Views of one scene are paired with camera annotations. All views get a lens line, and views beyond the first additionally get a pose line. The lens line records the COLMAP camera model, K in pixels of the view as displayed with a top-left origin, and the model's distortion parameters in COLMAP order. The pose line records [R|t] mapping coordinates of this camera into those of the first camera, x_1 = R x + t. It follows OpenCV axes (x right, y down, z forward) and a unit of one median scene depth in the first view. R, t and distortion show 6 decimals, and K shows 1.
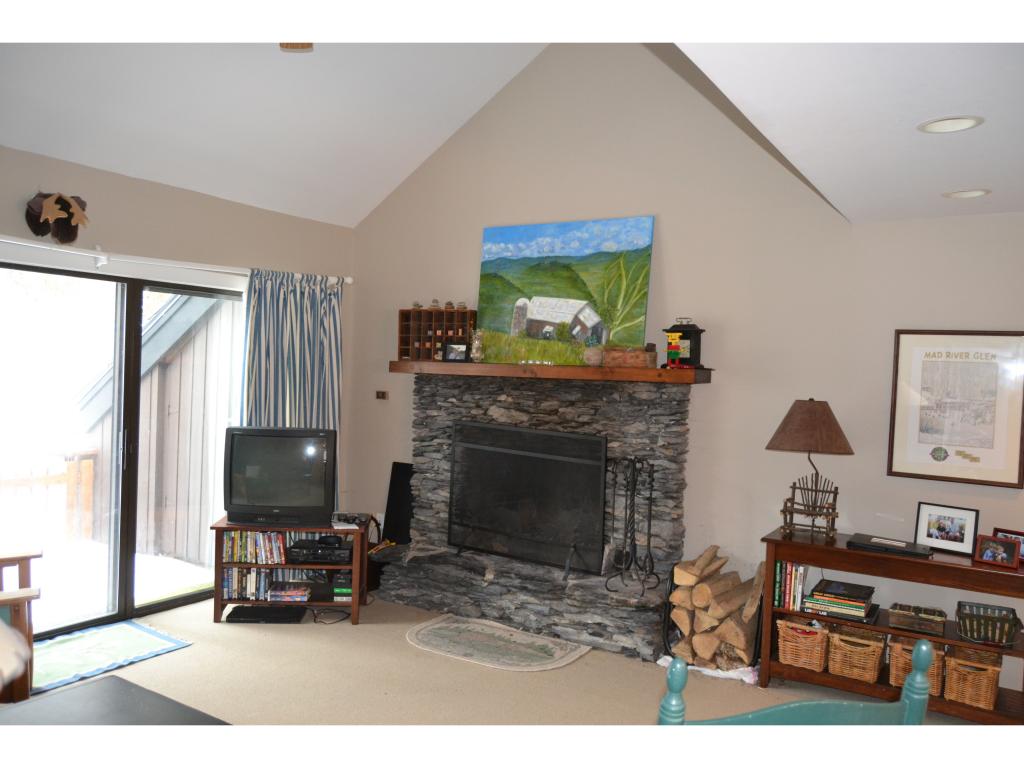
lens RADIAL K [[806.2, 0, 512.0], [0, 806.2, 382.1], [0, 0, 1]] dist [-0.022312, 0.018619]
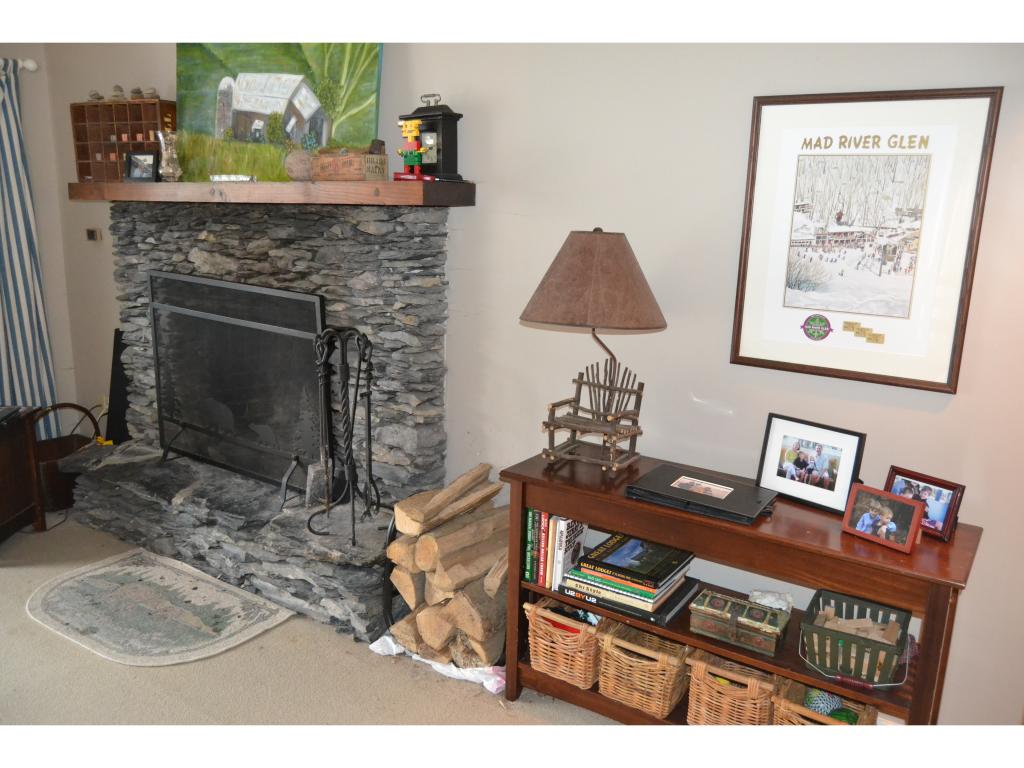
lens RADIAL K [[806.2, 0, 510.2], [0, 806.2, 386.5], [0, 0, 1]] dist [-0.022312, 0.018619]
pose [[0.999415, -0.003597, -0.033996, 0.300219], [0.010216, 0.980433, 0.196587, 0.015995], [0.032624, -0.196819, 0.979897, 0.388380]]
